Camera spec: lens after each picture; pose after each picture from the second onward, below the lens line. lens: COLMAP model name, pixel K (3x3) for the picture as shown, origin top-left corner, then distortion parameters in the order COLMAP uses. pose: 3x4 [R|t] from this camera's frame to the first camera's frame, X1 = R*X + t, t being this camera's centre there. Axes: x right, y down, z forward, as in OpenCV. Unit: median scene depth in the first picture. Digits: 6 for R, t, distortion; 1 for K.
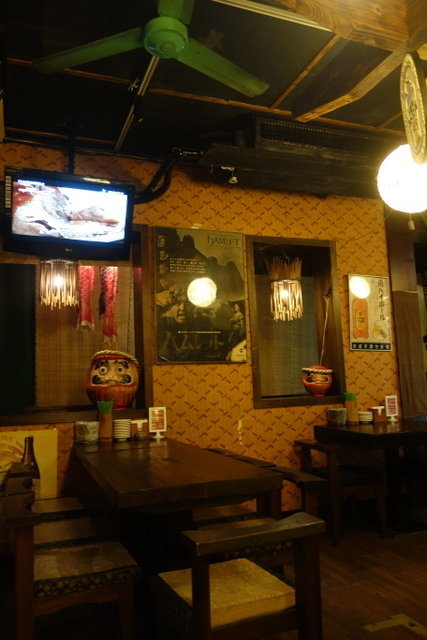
lens RADIAL K [[502.3, 0, 210.0], [0, 502.3, 322.6], [0, 0, 1]] dist [-0.003862, -0.005567]
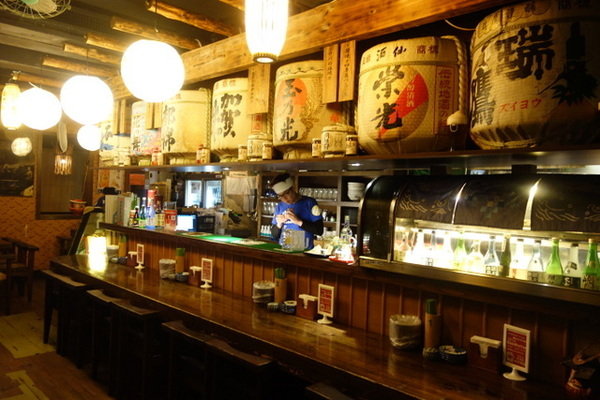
lens RADIAL K [[470.9, 0, 301.3], [0, 470.9, 198.5], [0, 0, 1]] dist [-0.003862, -0.005567]
pose [[0.905047, 0.069235, 0.419638, 0.267578], [-0.120757, 0.987887, 0.097451, -0.234428], [-0.407807, -0.138872, 0.902445, -1.173326]]
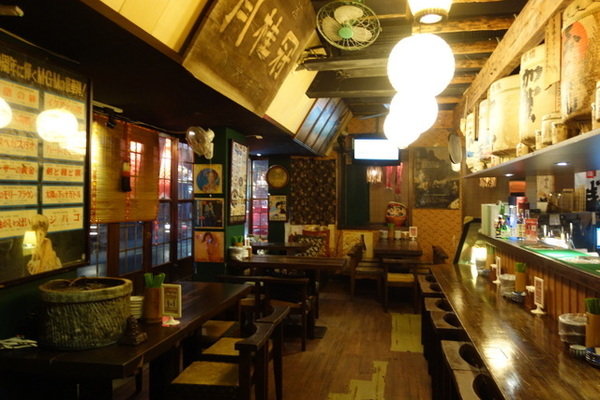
lens RADIAL K [[470.9, 0, 298.6], [0, 470.9, 200.2], [0, 0, 1]] dist [-0.003862, -0.005567]
pose [[0.852260, 0.043083, -0.521342, 0.559502], [0.023311, 0.992485, 0.120126, -0.224960], [0.522599, -0.114532, 0.844851, -1.091769]]
